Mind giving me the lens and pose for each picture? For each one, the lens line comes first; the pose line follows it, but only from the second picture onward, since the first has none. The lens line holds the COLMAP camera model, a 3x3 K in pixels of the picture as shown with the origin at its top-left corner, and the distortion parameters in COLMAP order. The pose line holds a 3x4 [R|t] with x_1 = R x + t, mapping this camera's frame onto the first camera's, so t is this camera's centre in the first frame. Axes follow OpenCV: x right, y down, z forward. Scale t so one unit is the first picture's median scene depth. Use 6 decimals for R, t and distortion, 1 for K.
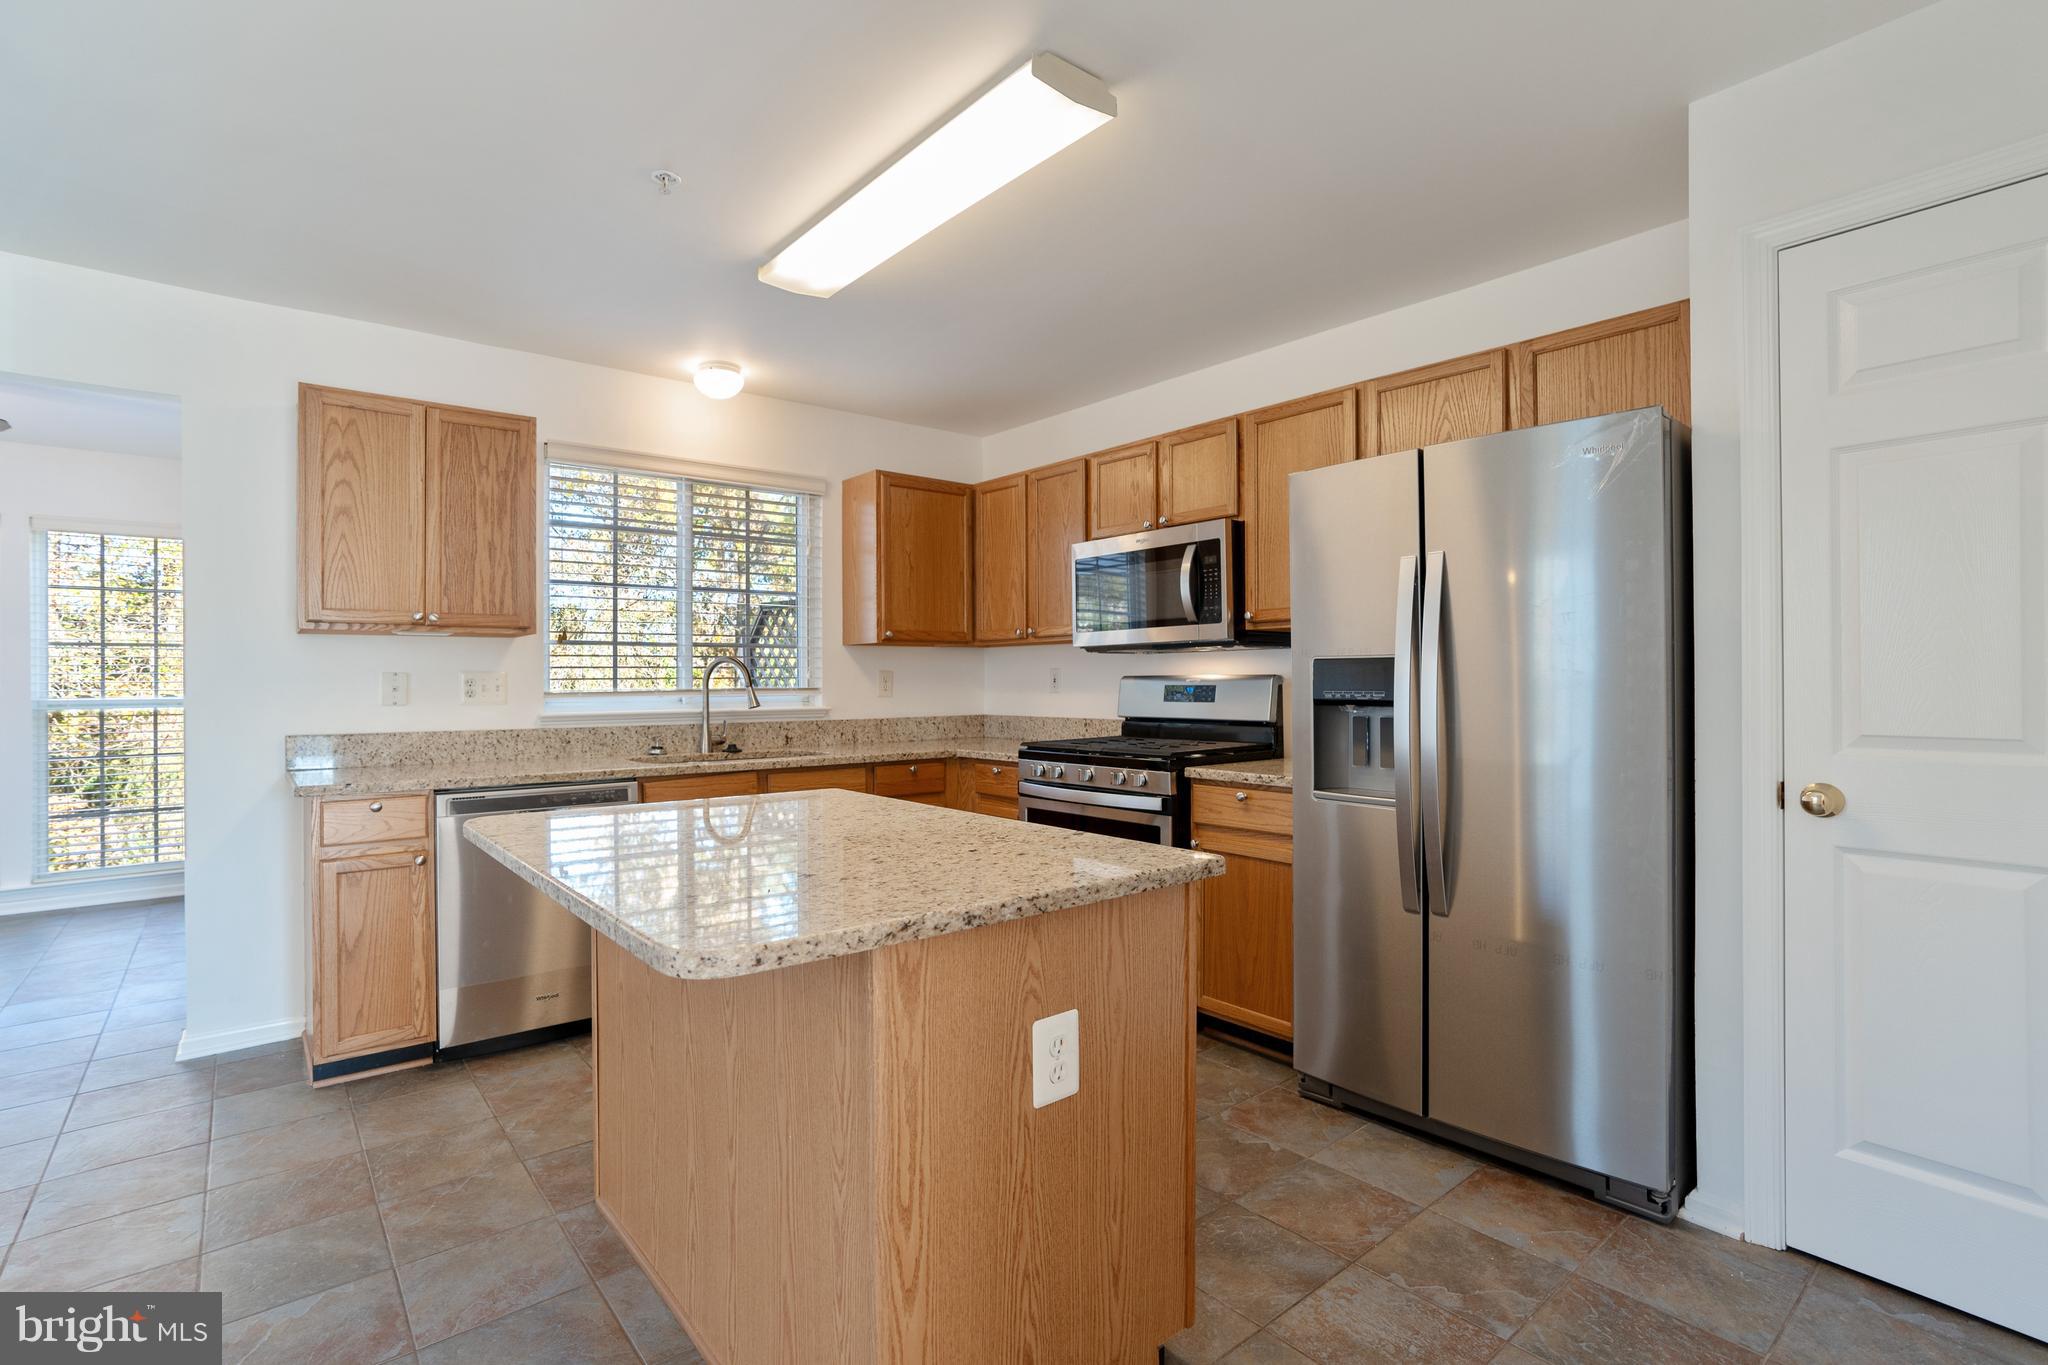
lens RADIAL K [[968.4, 0, 1022.9], [0, 968.4, 678.4], [0, 0, 1]] dist [-0.053497, 0.032061]
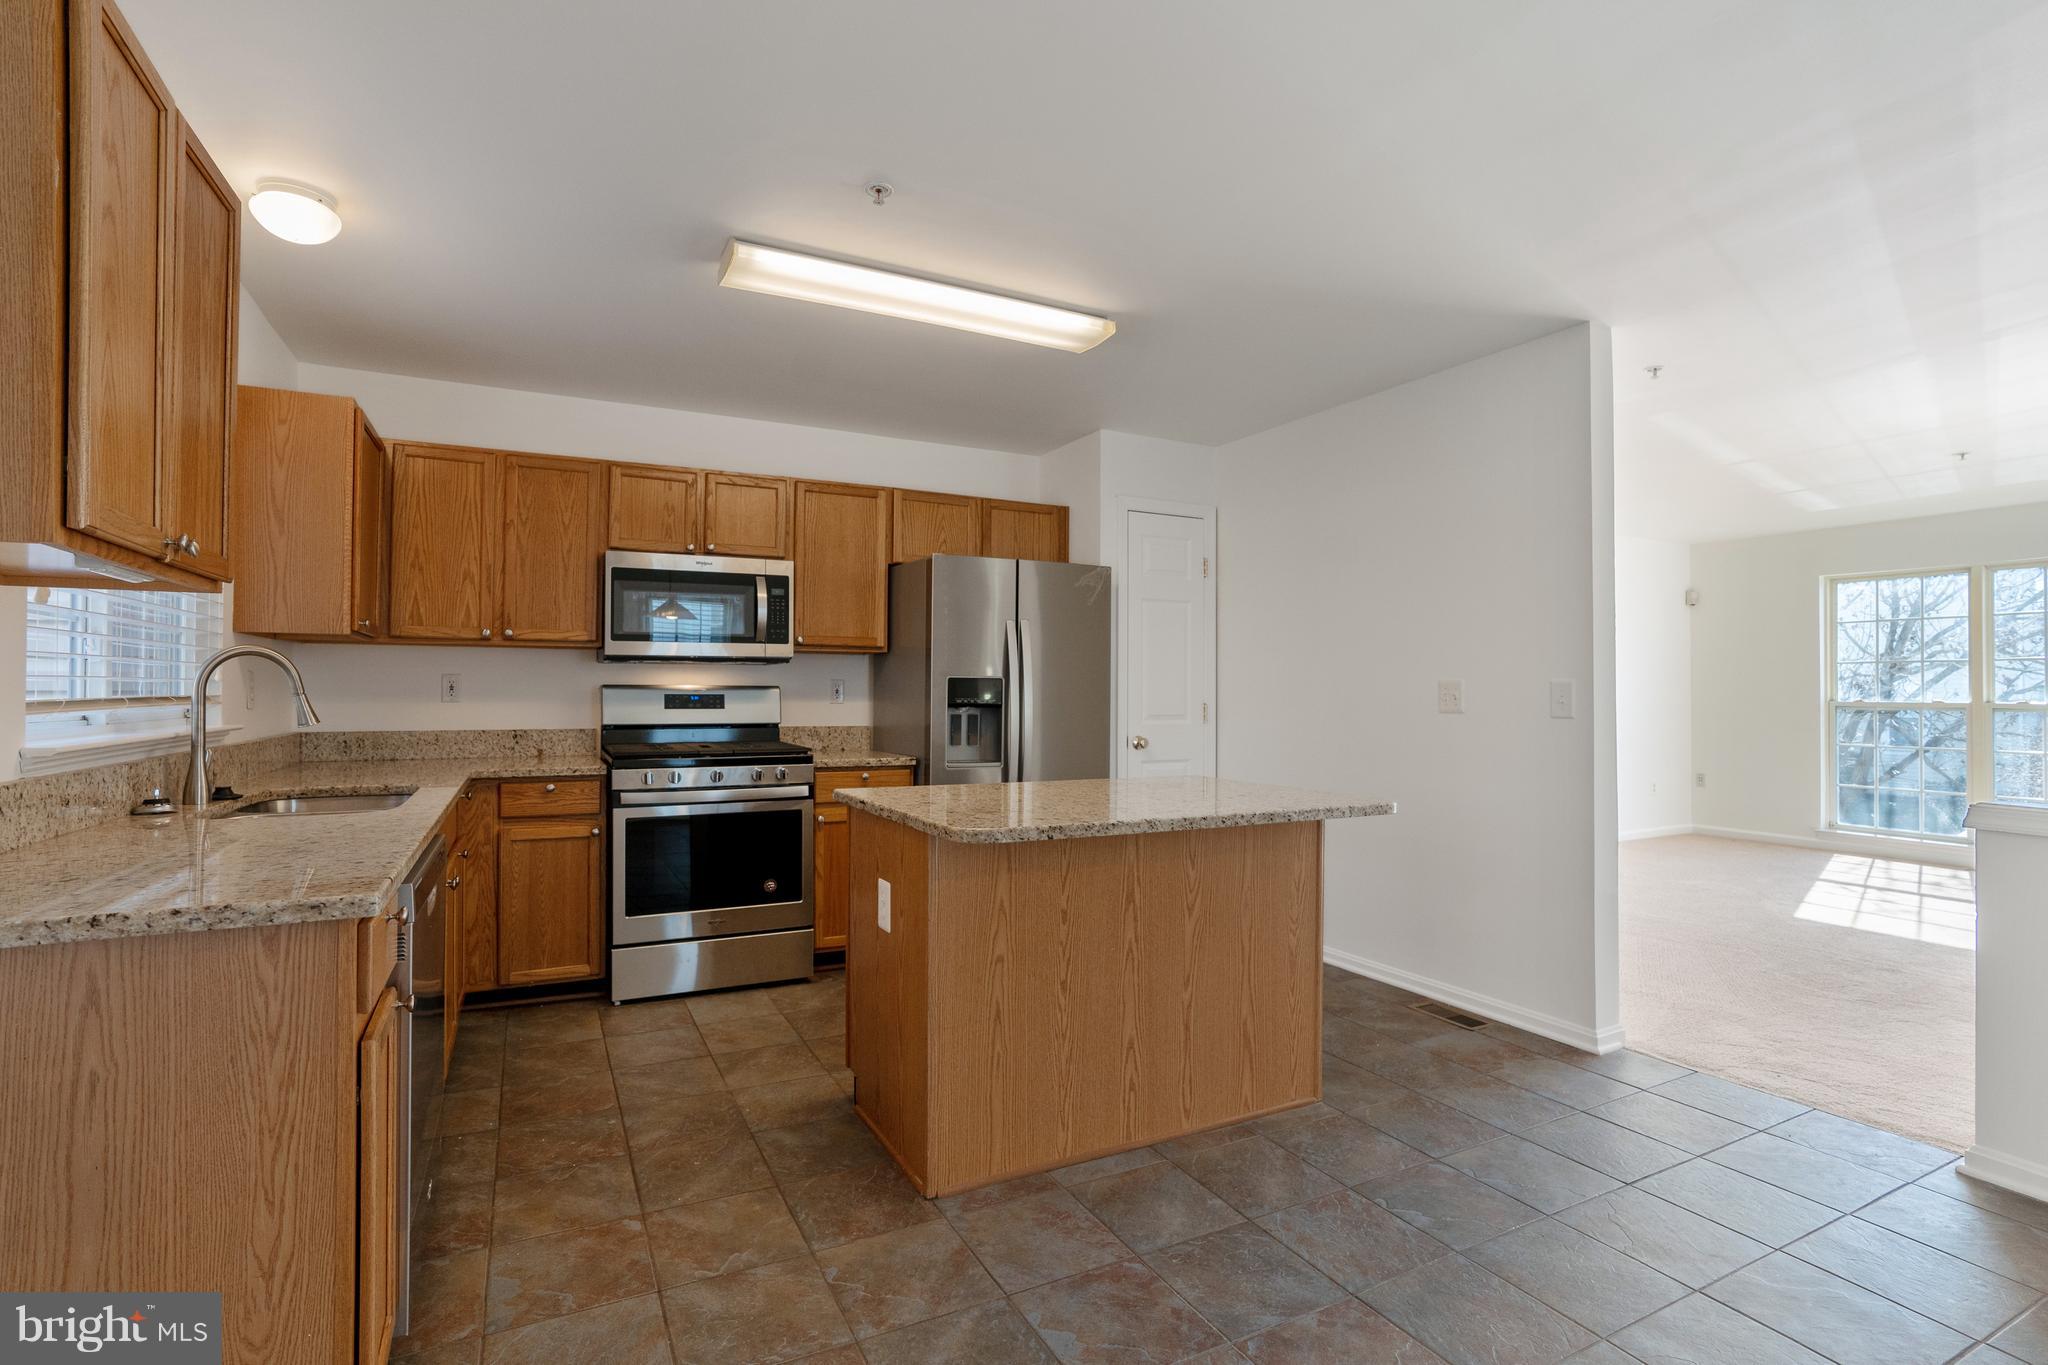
lens RADIAL K [[934.9, 0, 1008.4], [0, 934.9, 697.1], [0, 0, 1]] dist [-0.049708, 0.020444]
pose [[0.219623, 0.001252, 0.975584, -0.833549], [-0.007932, 0.999968, 0.000502, 0.007395], [-0.975553, -0.007848, 0.219626, 0.422510]]
